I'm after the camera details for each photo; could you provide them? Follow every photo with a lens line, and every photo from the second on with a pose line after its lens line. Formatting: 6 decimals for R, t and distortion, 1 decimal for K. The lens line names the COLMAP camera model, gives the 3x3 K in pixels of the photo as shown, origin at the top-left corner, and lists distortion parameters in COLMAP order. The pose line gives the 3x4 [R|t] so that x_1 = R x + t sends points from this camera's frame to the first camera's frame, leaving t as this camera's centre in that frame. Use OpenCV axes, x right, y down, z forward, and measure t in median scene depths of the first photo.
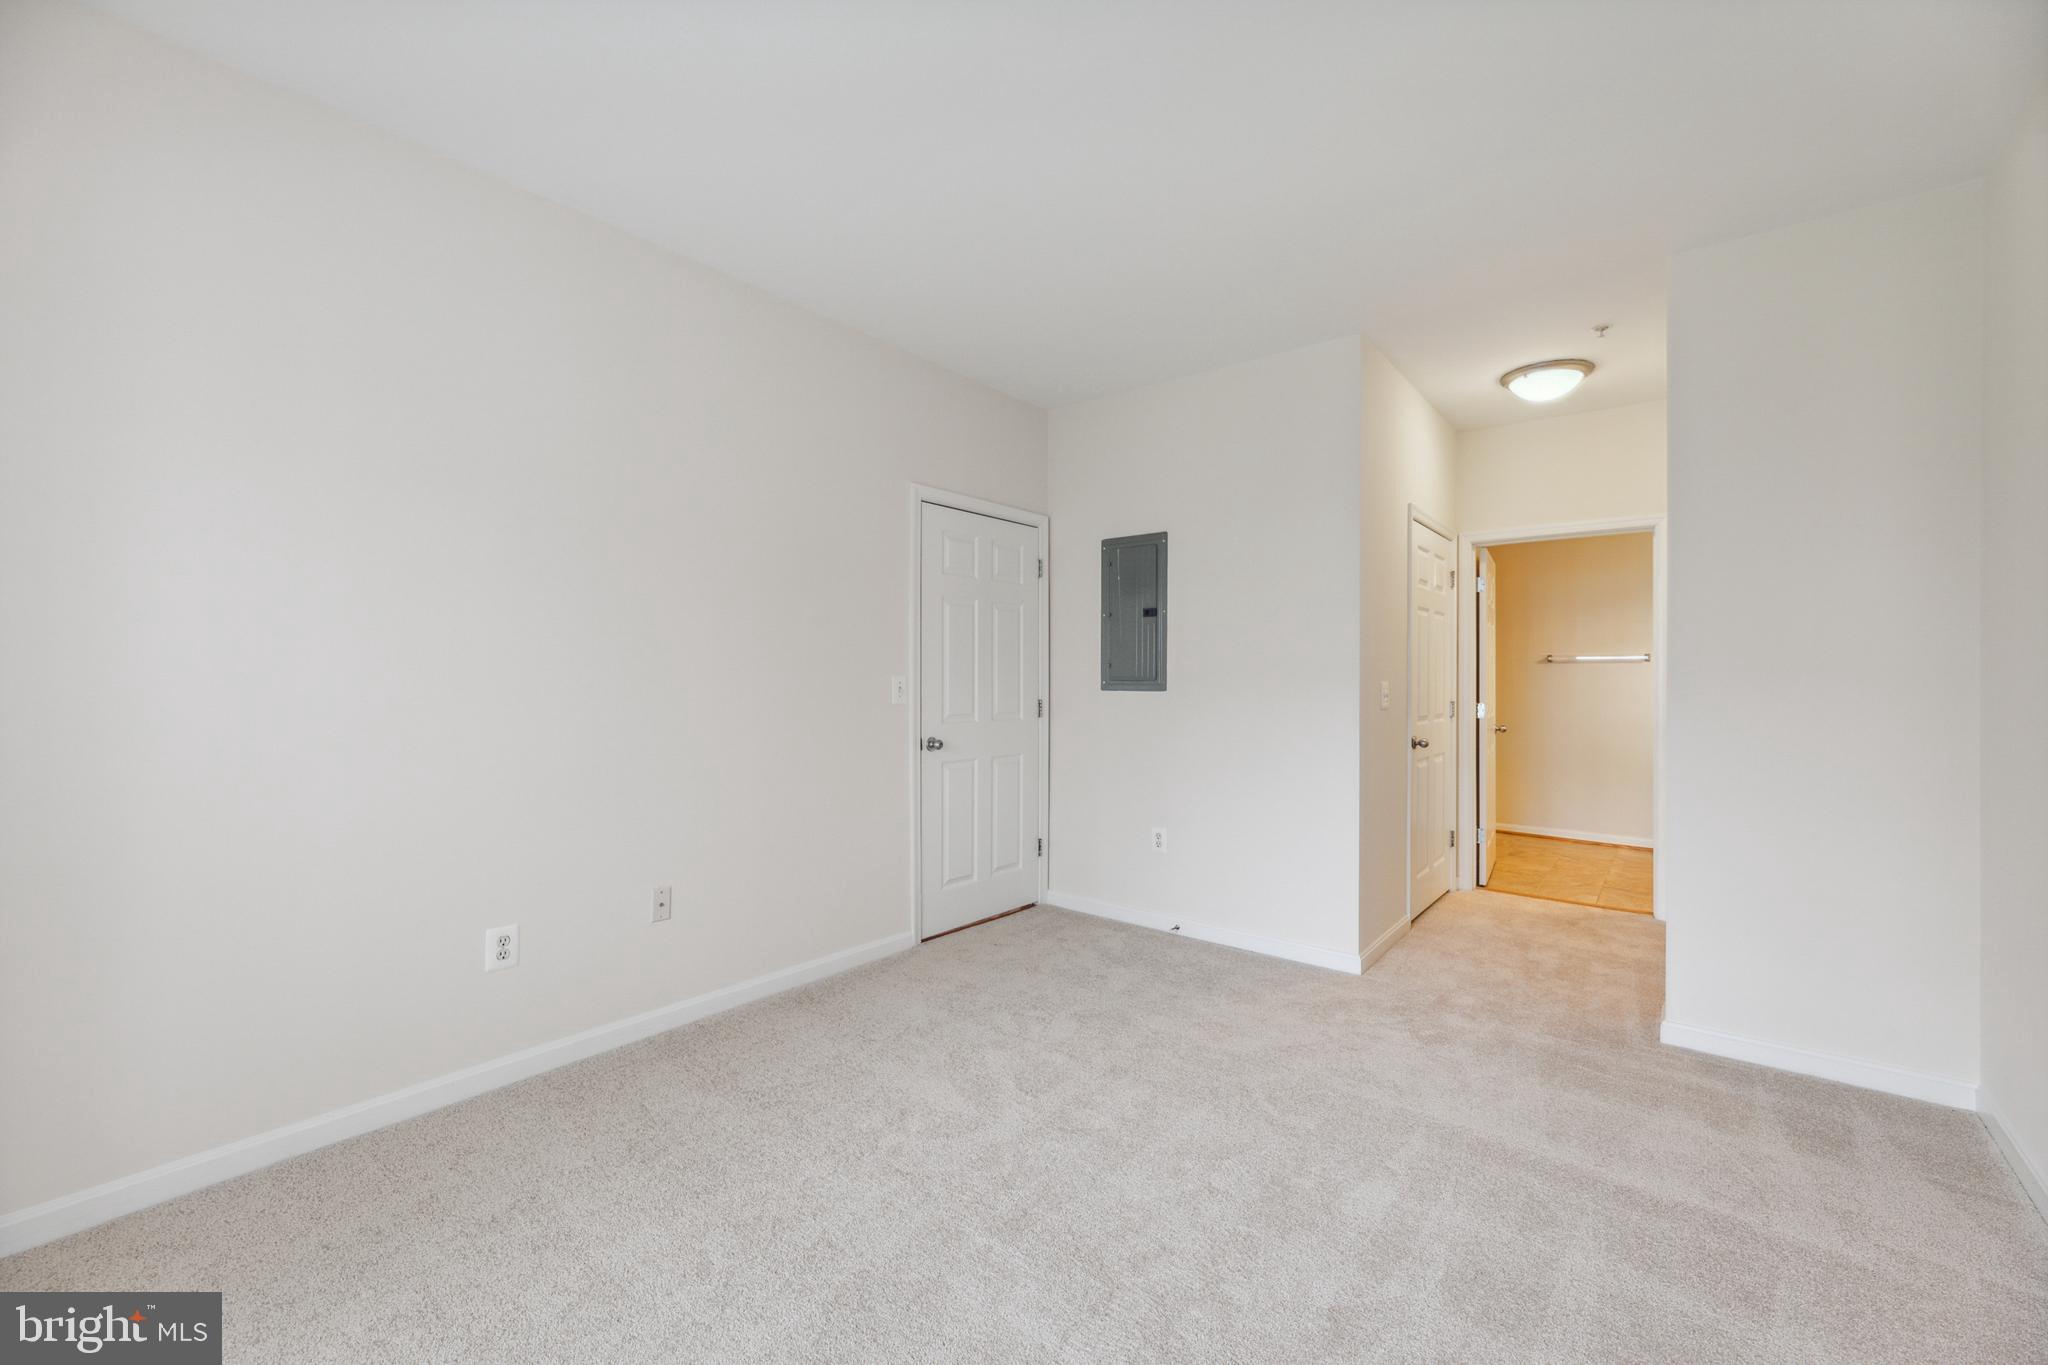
lens RADIAL K [[837.3, 0, 1035.2], [0, 837.3, 687.0], [0, 0, 1]] dist [-0.000694, 0.000061]
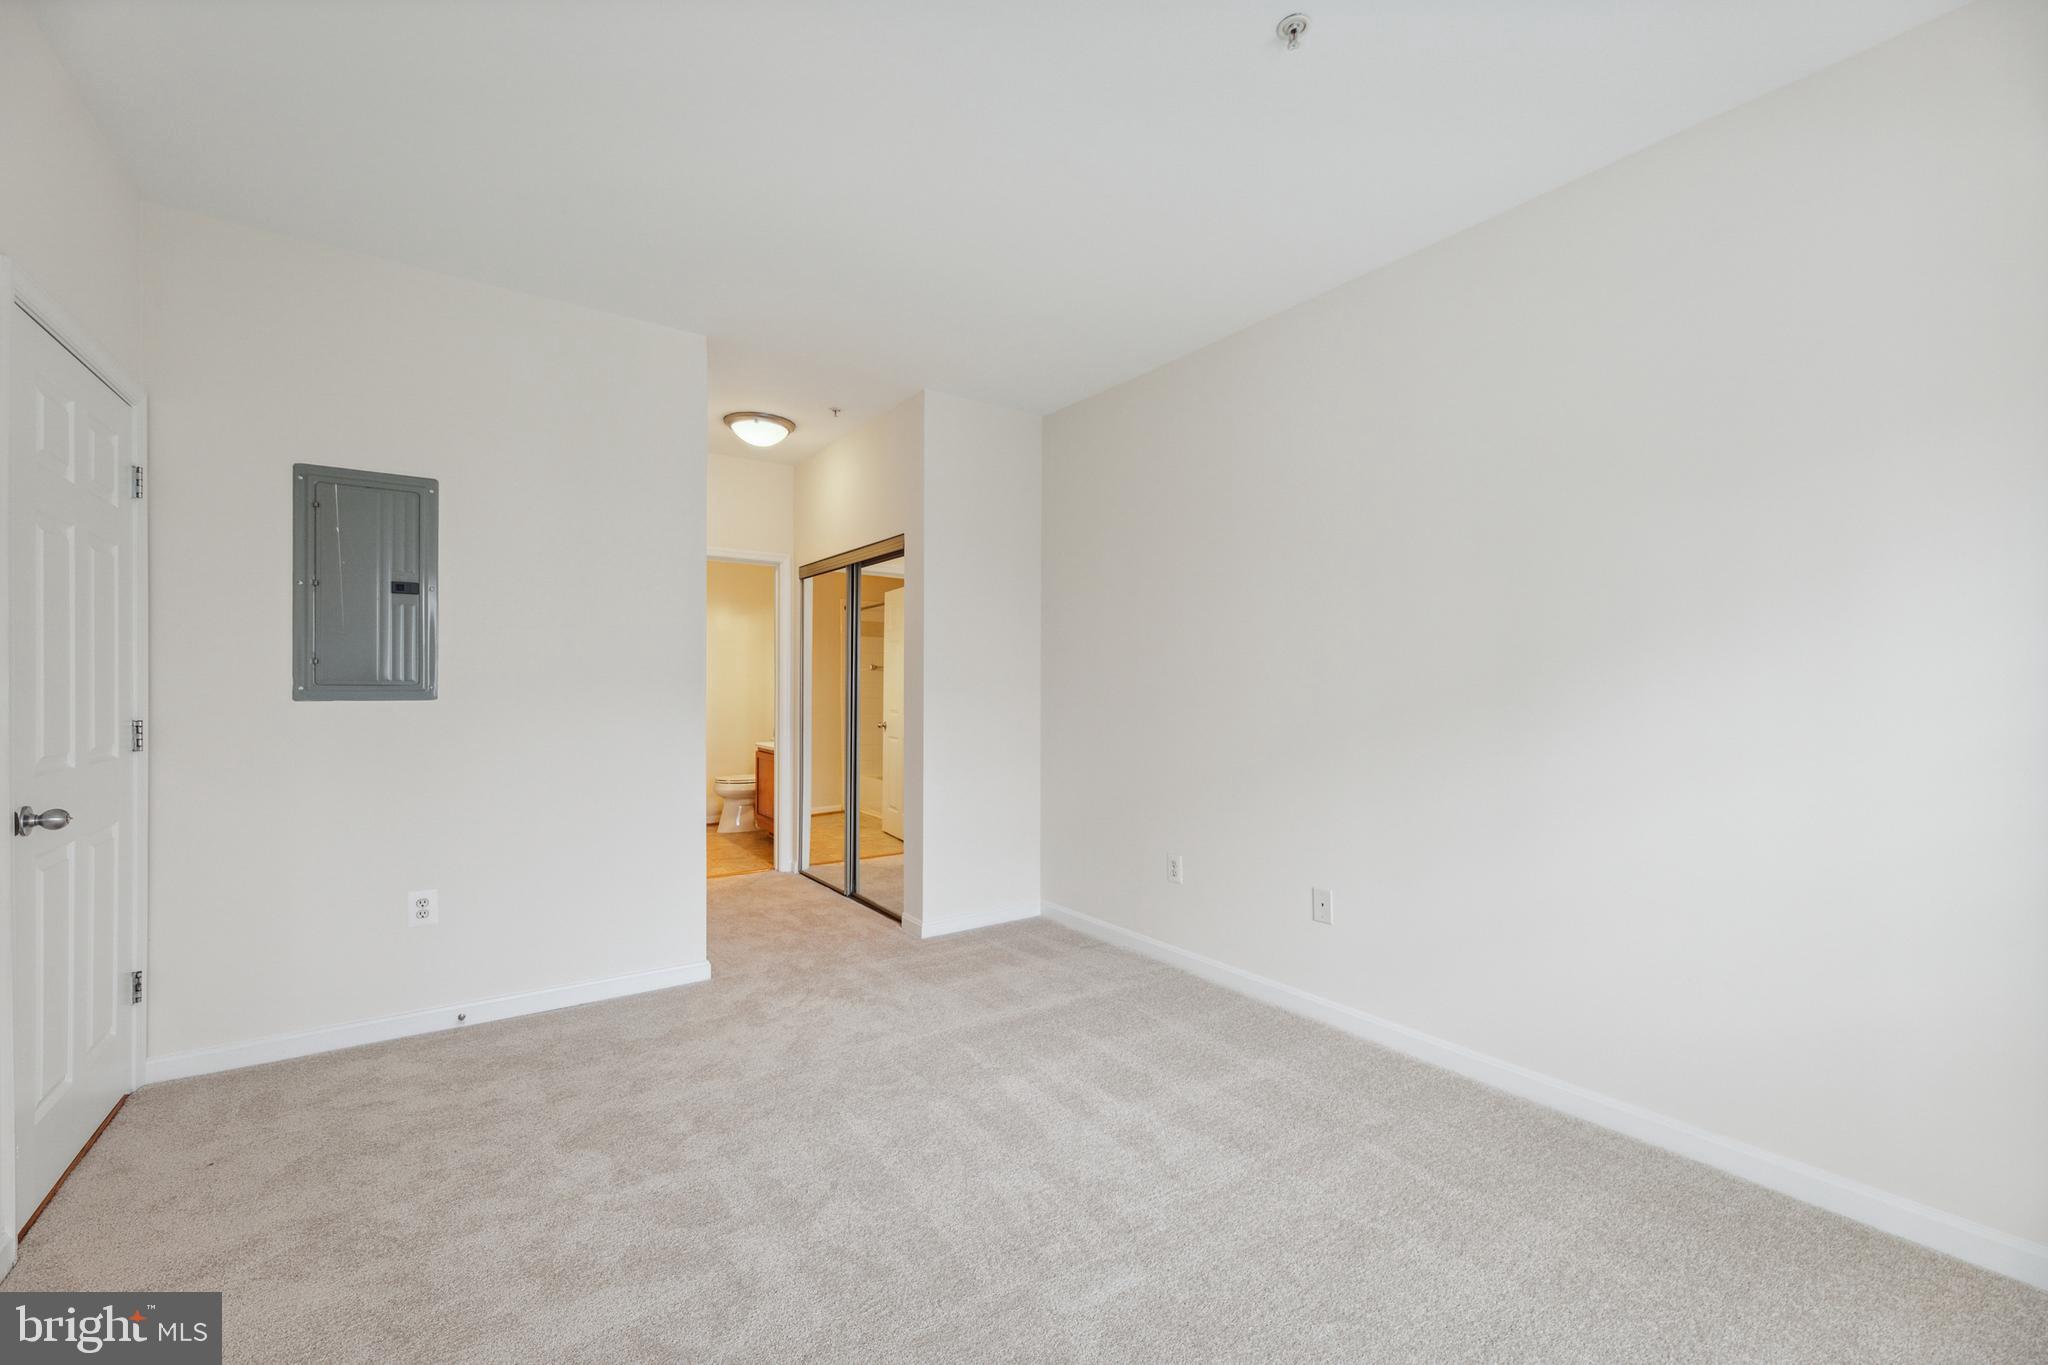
lens RADIAL K [[837.3, 0, 1035.2], [0, 837.3, 687.0], [0, 0, 1]] dist [-0.000694, 0.000061]
pose [[0.266794, -0.004702, 0.963742, -0.466606], [0.007043, 0.999971, 0.002929, -0.004988], [-0.963728, 0.006006, 0.266819, 0.352828]]
